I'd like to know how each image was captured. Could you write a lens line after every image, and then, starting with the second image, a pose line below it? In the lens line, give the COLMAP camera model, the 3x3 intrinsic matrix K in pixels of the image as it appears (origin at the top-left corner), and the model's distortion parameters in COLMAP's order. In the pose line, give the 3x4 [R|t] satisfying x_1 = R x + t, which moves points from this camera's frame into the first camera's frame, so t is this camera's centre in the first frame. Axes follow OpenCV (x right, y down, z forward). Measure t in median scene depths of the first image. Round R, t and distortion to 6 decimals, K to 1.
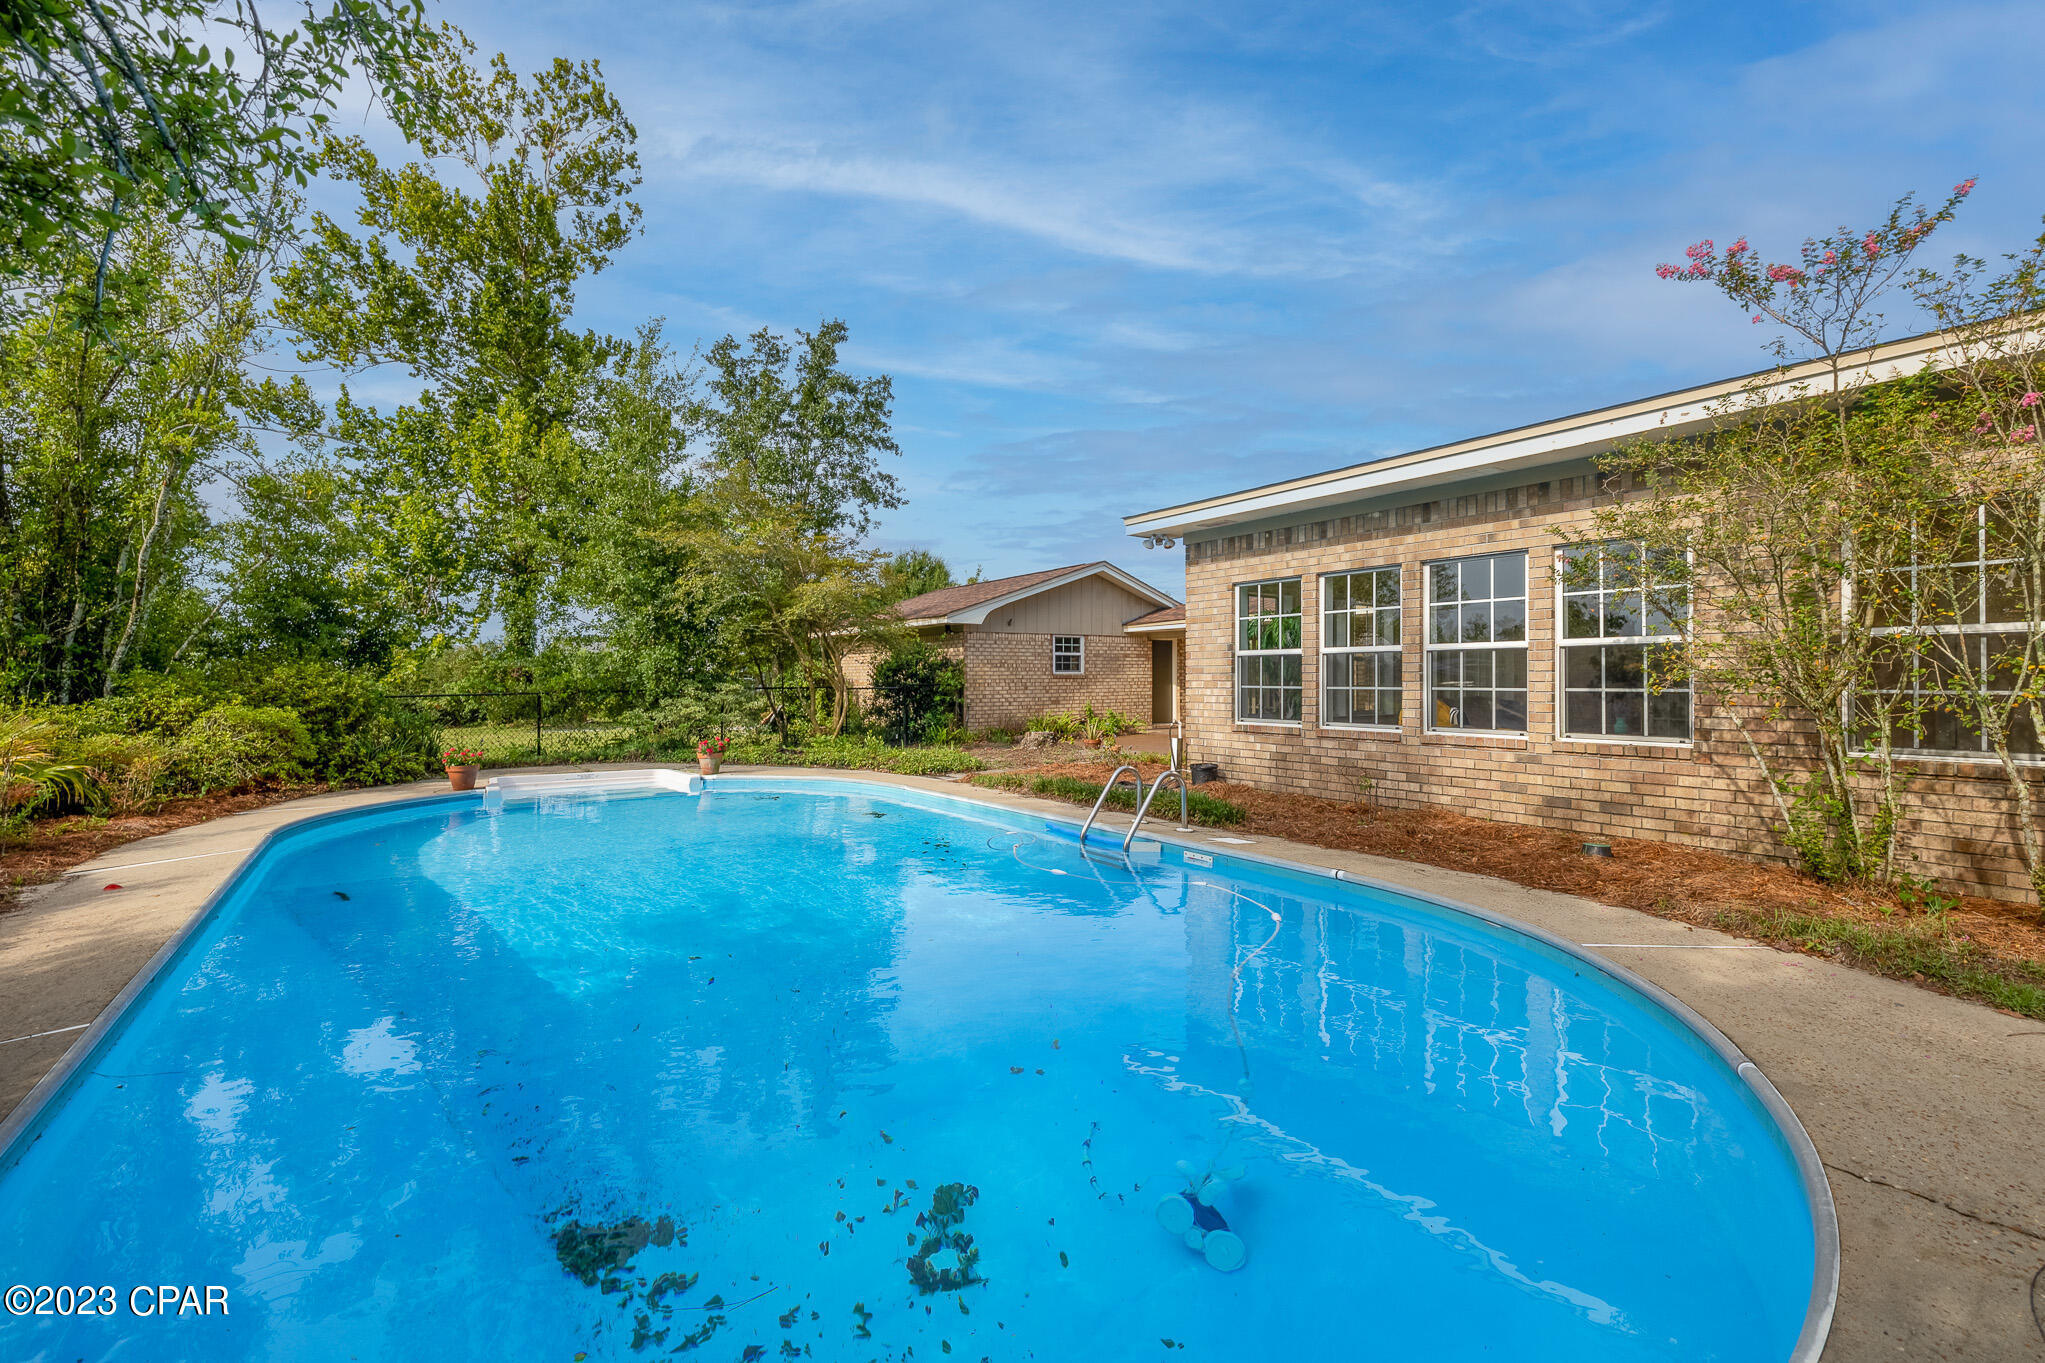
lens RADIAL K [[879.1, 0, 1021.1], [0, 879.1, 680.5], [0, 0, 1]] dist [-0.002985, 0.000020]
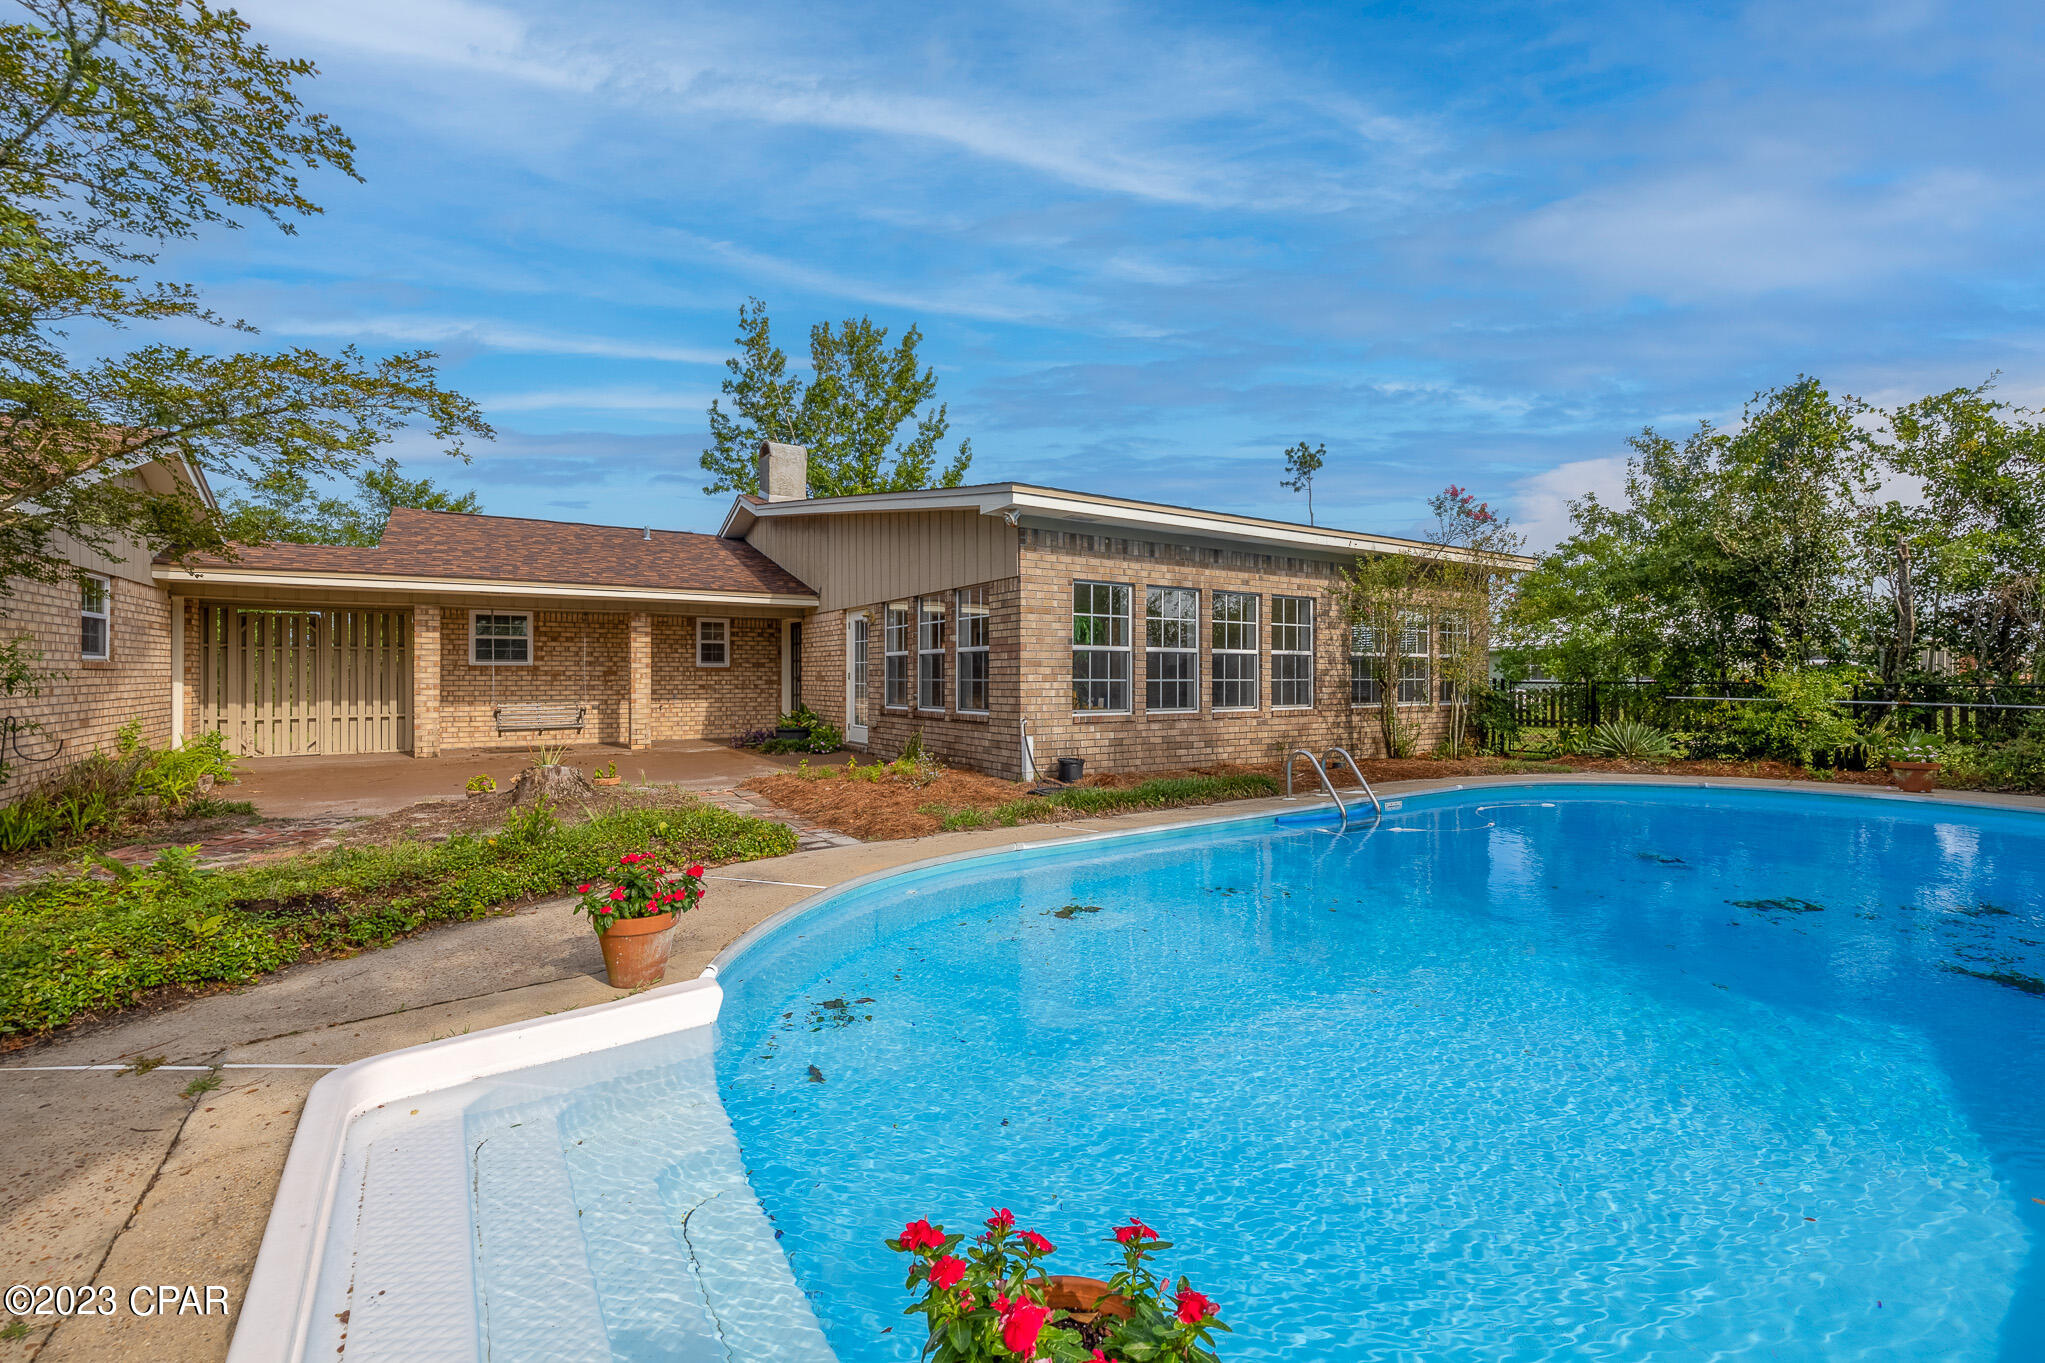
lens RADIAL K [[879.1, 0, 1022.9], [0, 879.1, 677.6], [0, 0, 1]] dist [-0.002985, 0.000020]
pose [[0.018534, -0.001685, 0.999827, -0.851382], [-0.000784, 0.999998, 0.001699, 0.002805], [-0.999828, -0.000815, 0.018532, 1.132846]]
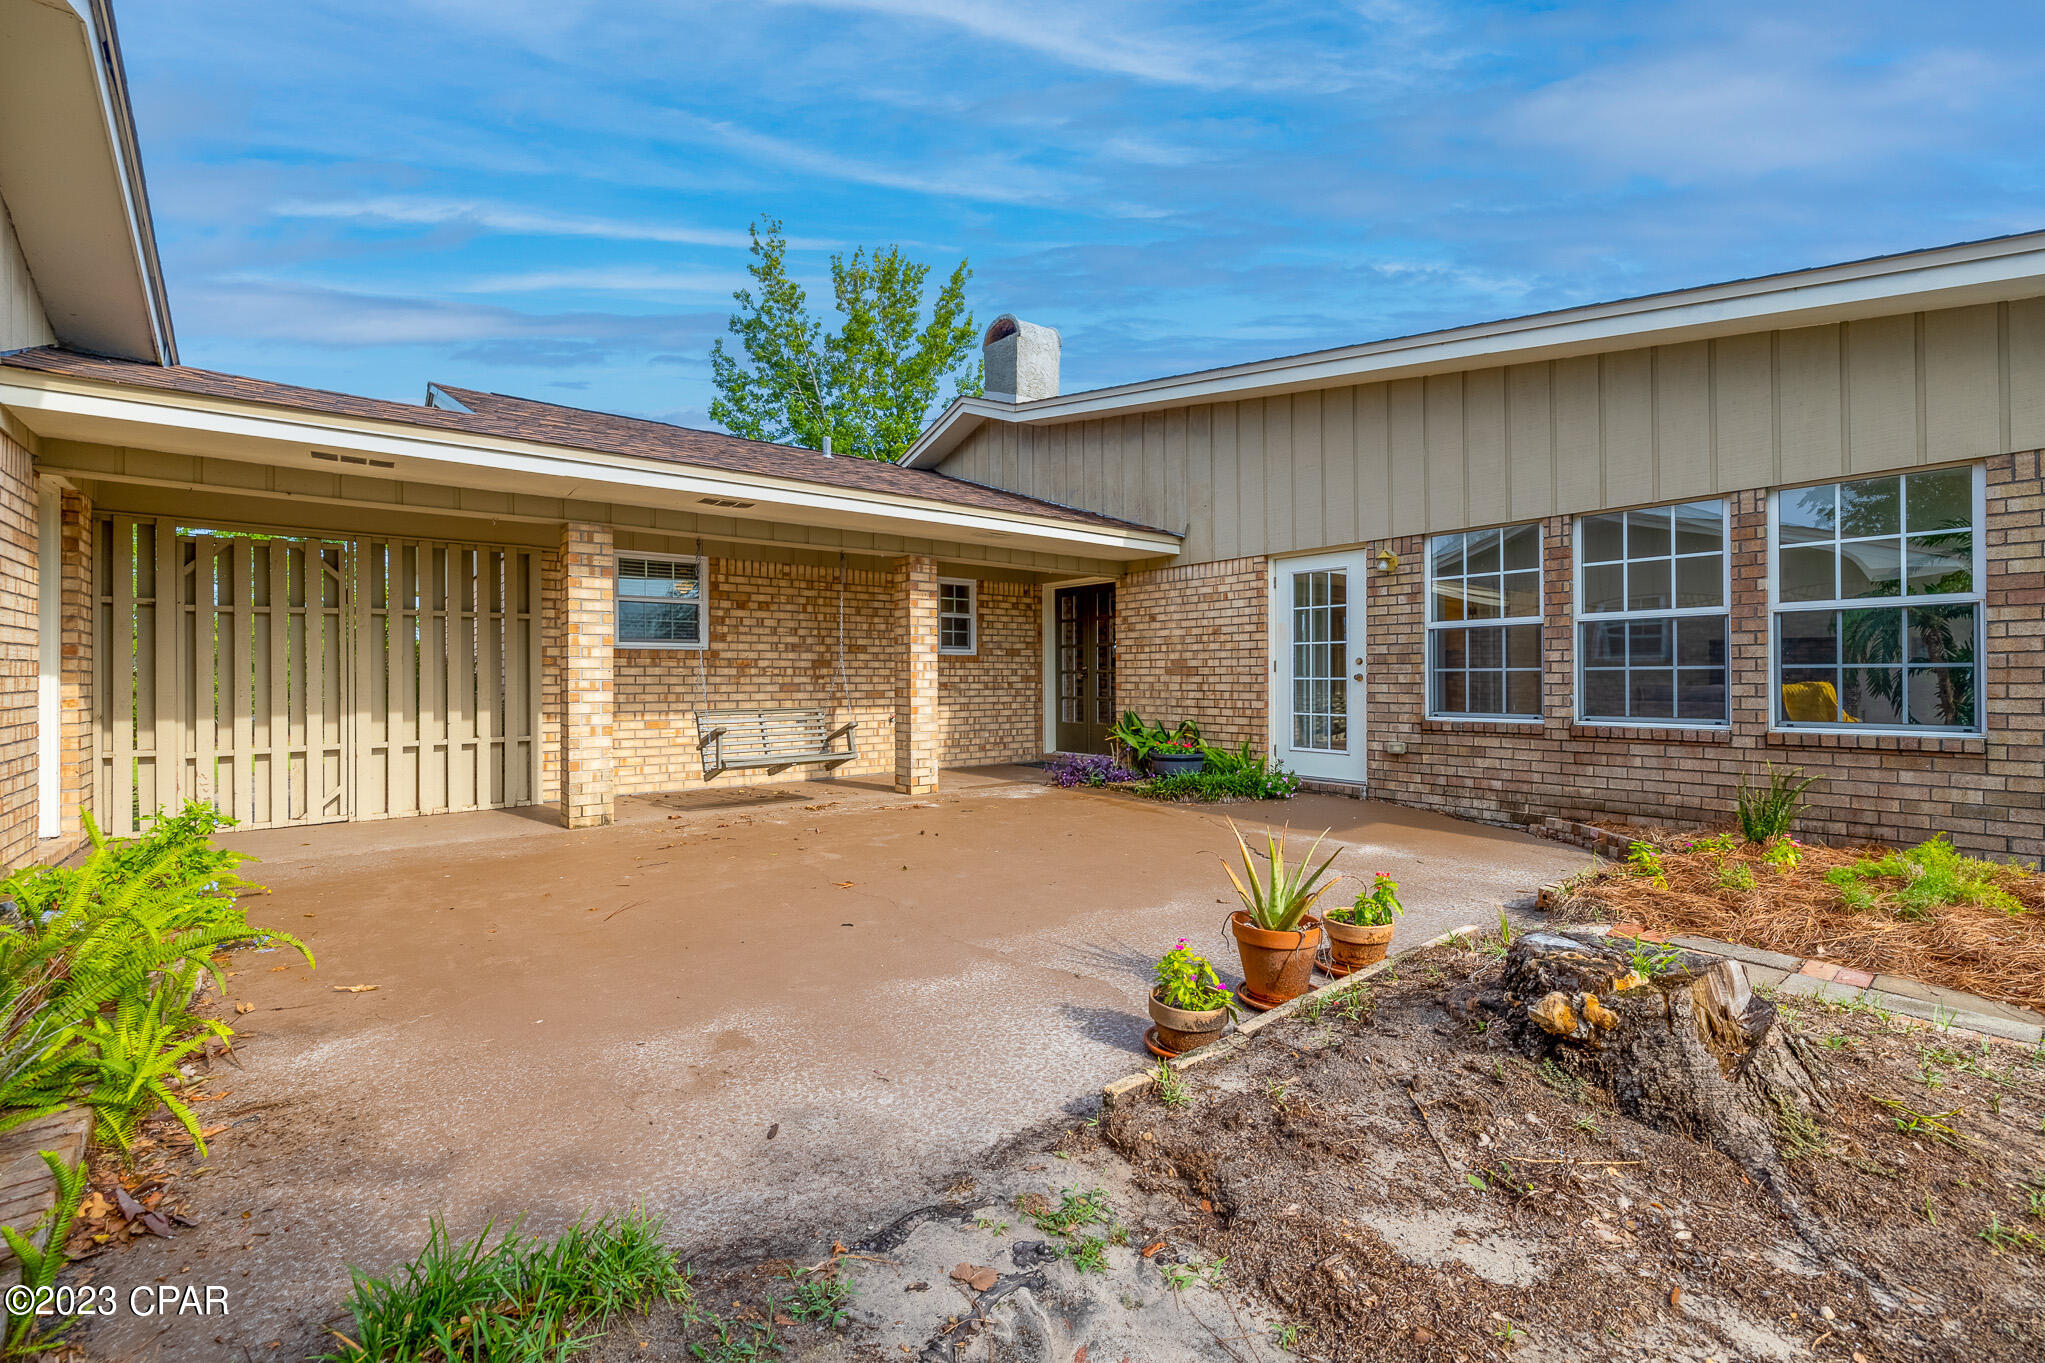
lens RADIAL K [[879.1, 0, 1019.3], [0, 879.1, 677.8], [0, 0, 1]] dist [-0.002985, 0.000020]
pose [[-0.088671, 0.000809, 0.996061, -0.417834], [0.001325, 0.999999, -0.000694, 0.011268], [-0.996060, 0.001258, -0.088672, 1.598319]]
